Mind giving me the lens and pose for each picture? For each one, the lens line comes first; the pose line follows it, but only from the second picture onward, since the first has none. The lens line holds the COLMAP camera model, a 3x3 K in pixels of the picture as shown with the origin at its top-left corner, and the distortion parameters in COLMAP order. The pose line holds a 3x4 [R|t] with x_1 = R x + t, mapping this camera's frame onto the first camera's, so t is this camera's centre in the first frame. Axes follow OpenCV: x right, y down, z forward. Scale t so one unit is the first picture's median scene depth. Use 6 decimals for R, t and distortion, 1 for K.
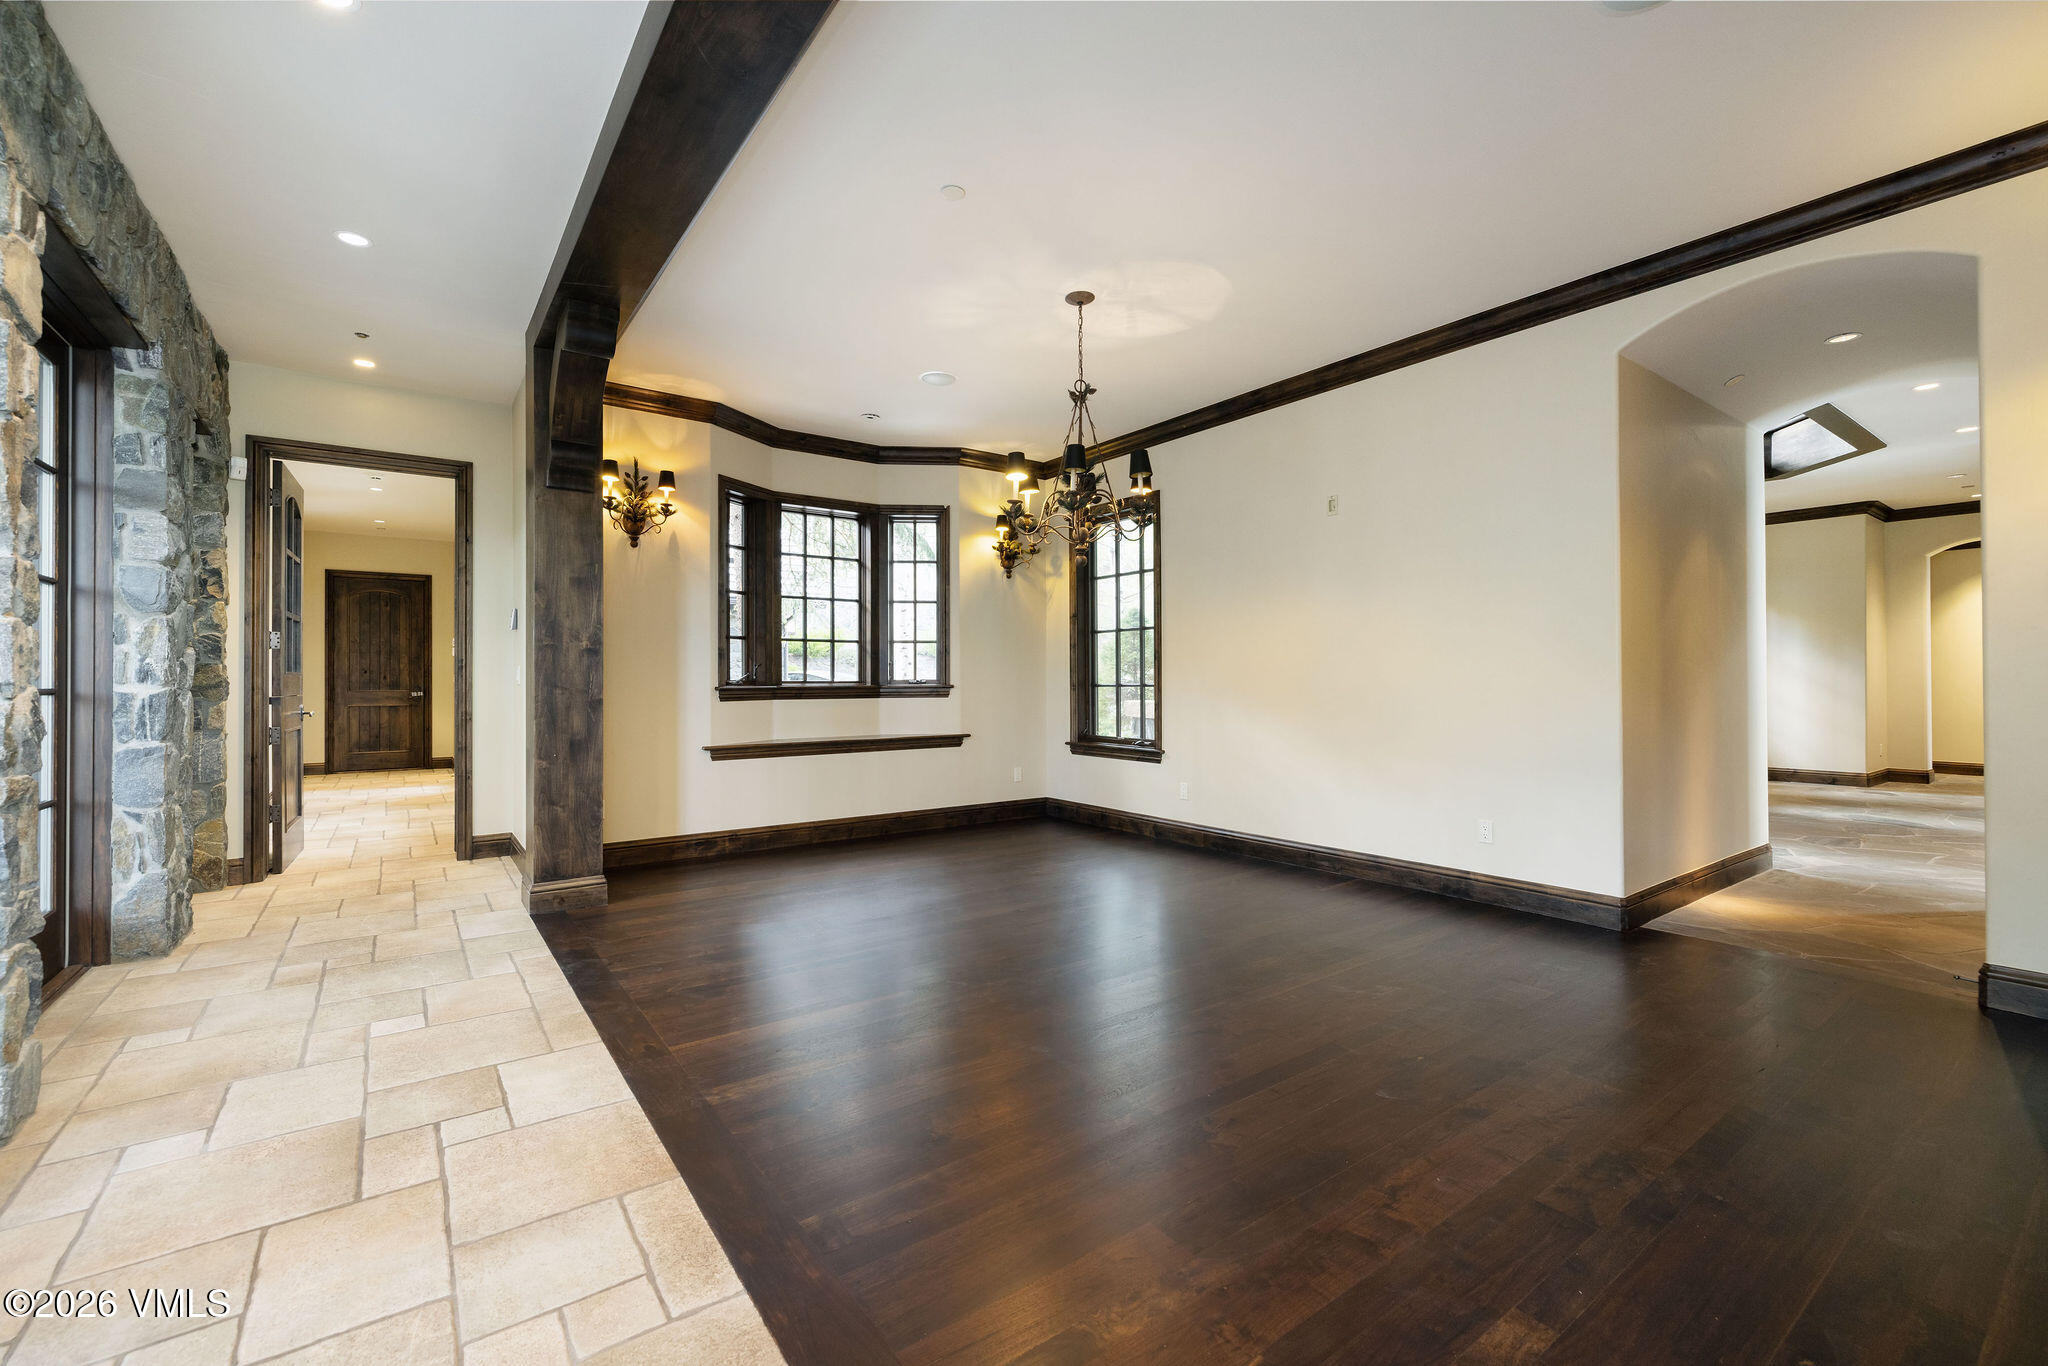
lens RADIAL K [[868.3, 0, 1022.9], [0, 868.3, 682.8], [0, 0, 1]] dist [-0.007146, -0.000157]
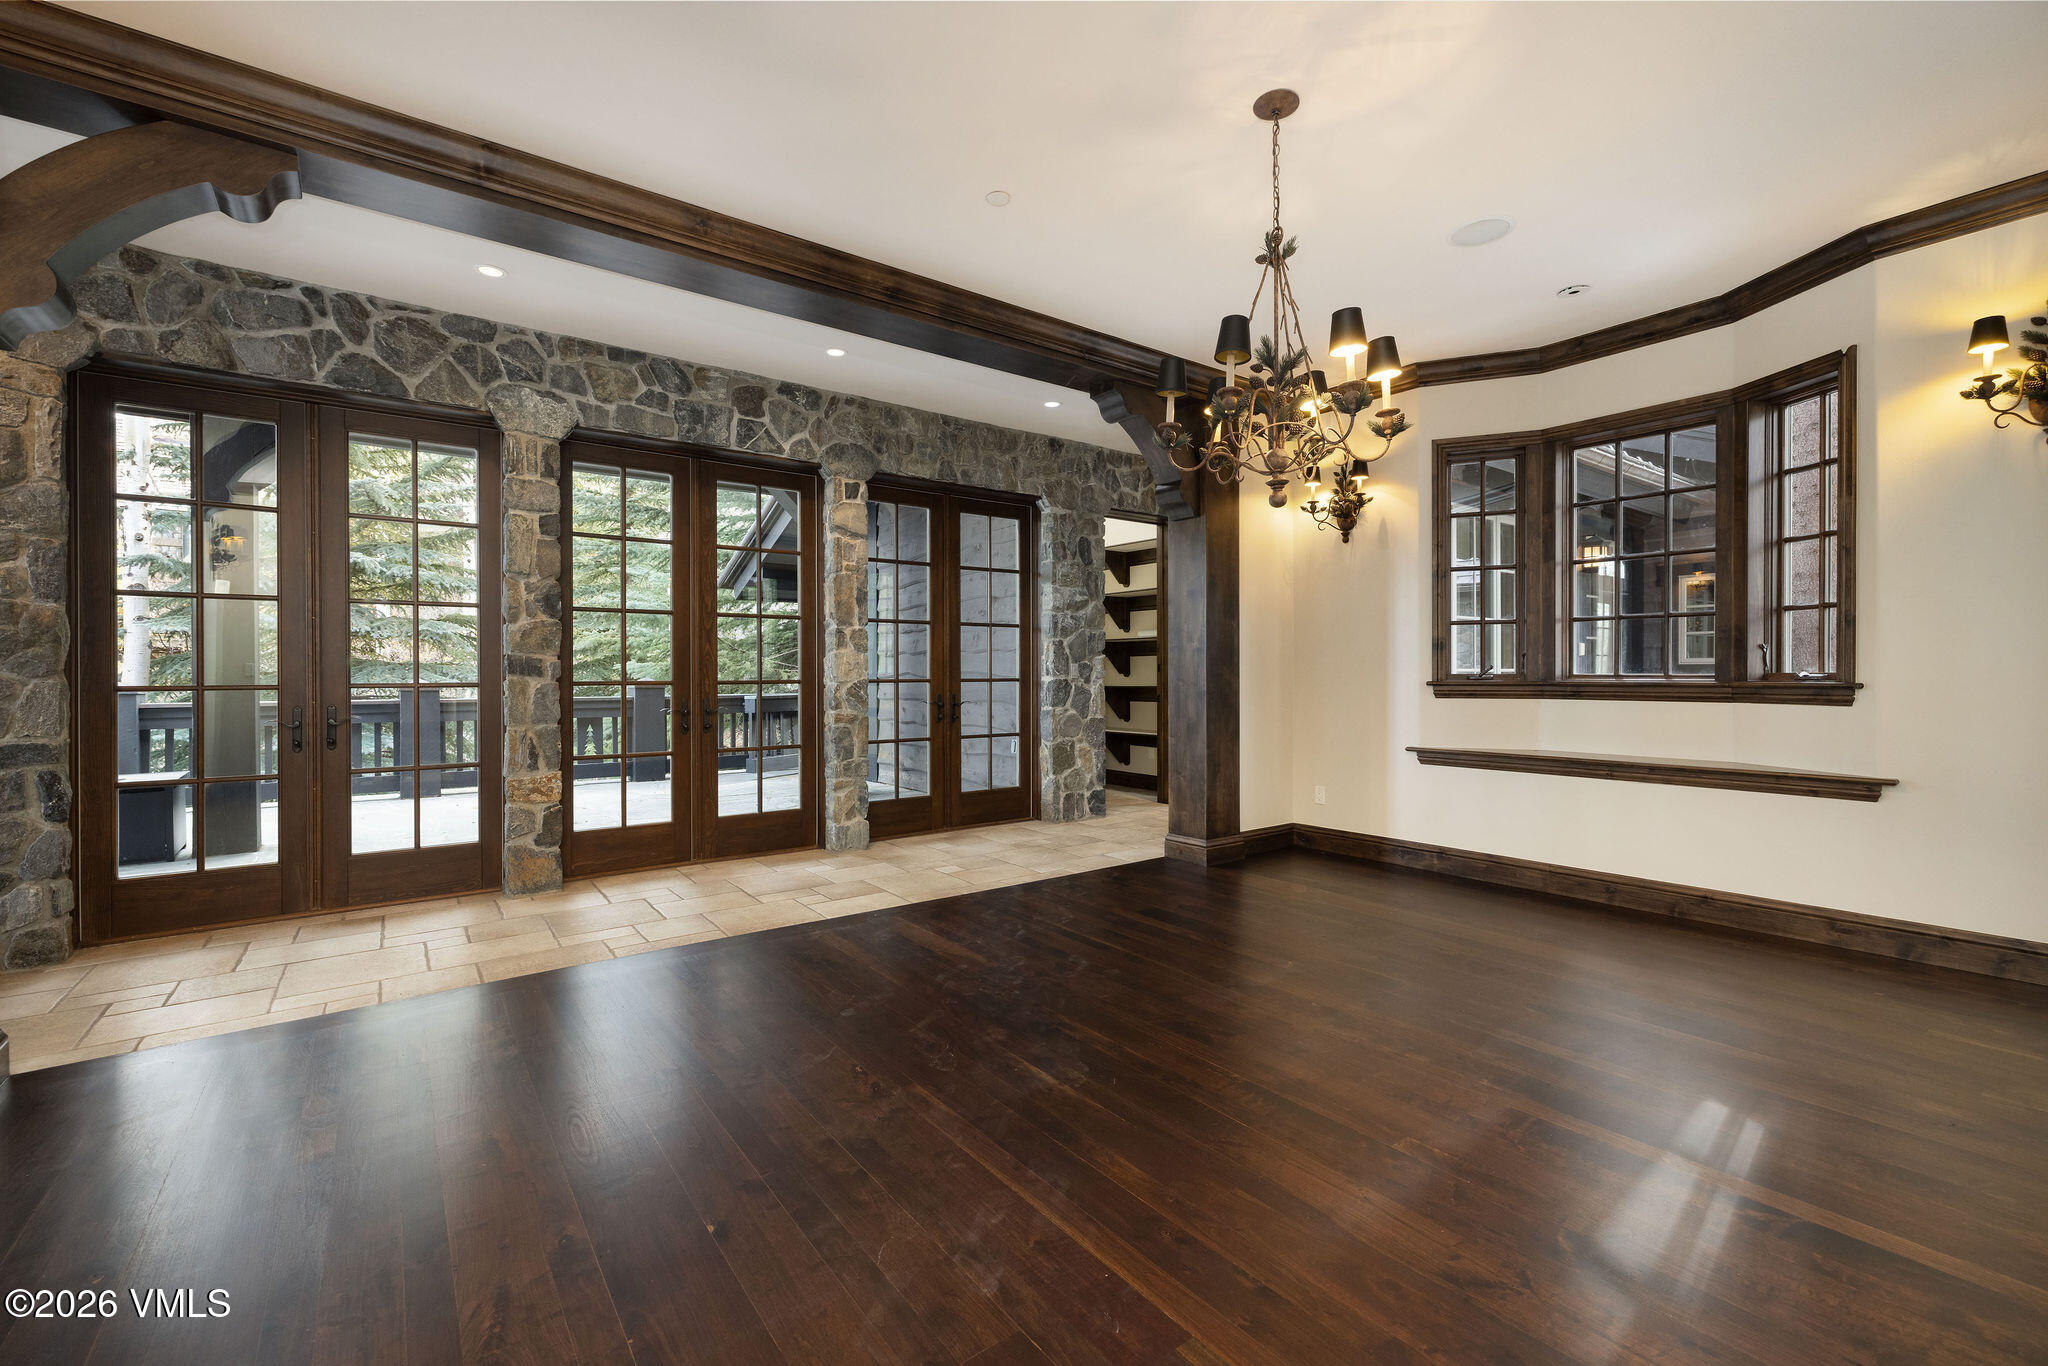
lens RADIAL K [[868.3, 0, 1023.1], [0, 868.3, 679.9], [0, 0, 1]] dist [-0.007146, -0.000157]
pose [[-0.009290, 0.009454, -0.999912, 0.553895], [-0.000638, 0.999955, 0.009460, -0.005226], [0.999957, 0.000726, -0.009284, 0.612982]]
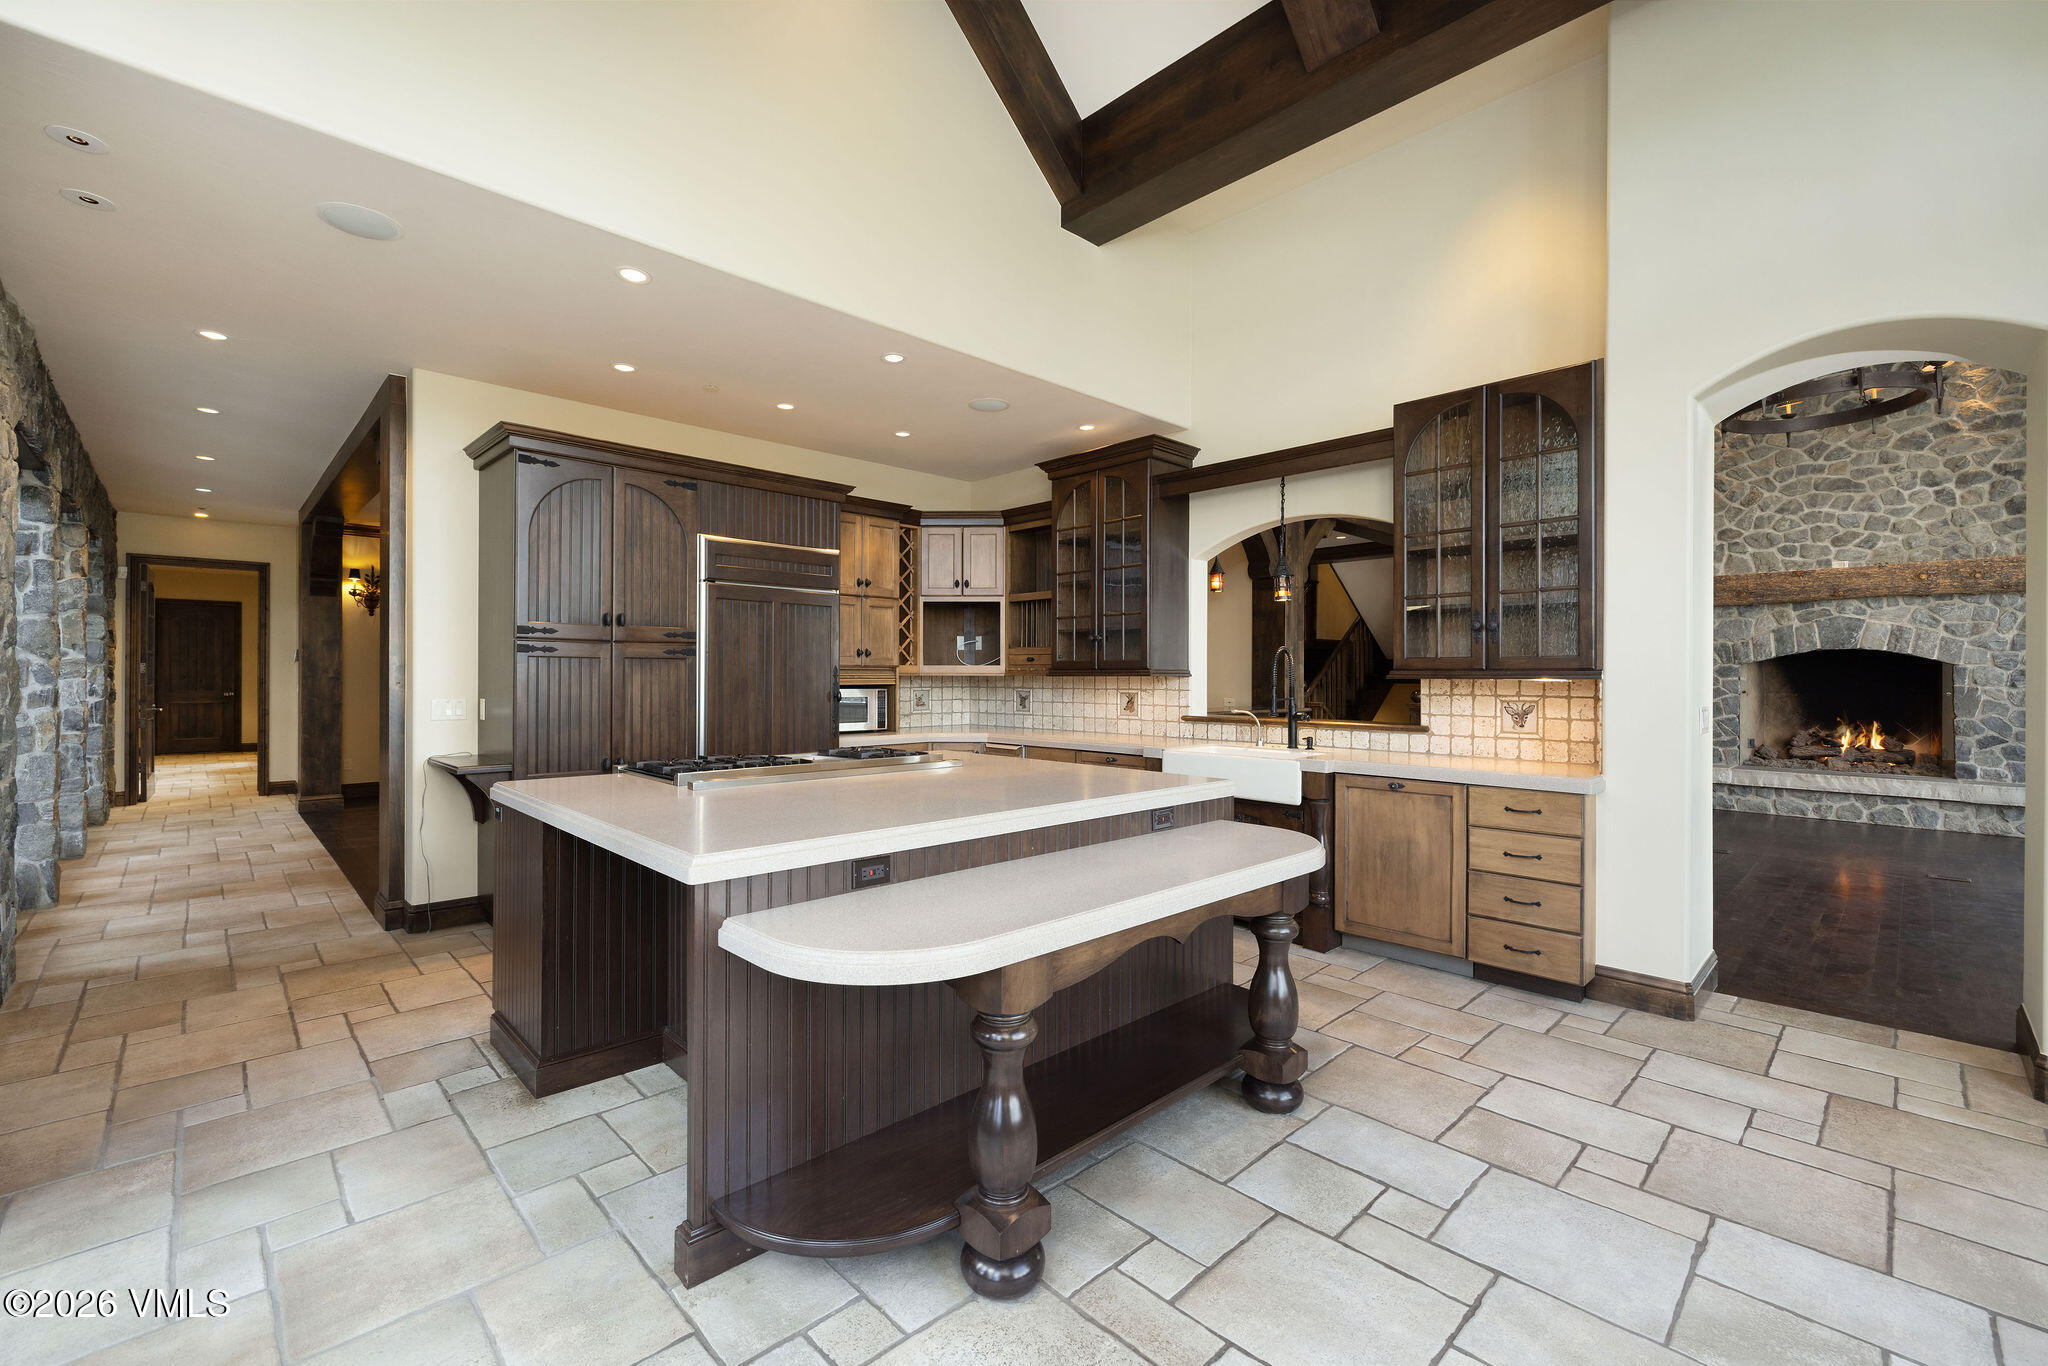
lens RADIAL K [[868.3, 0, 1019.9], [0, 868.3, 683.1], [0, 0, 1]] dist [-0.007146, -0.000157]
pose [[0.990577, 0.007472, 0.136752, 0.591728], [-0.008165, 0.999956, 0.004509, -0.037972], [-0.136713, -0.005583, 0.990595, -0.880295]]
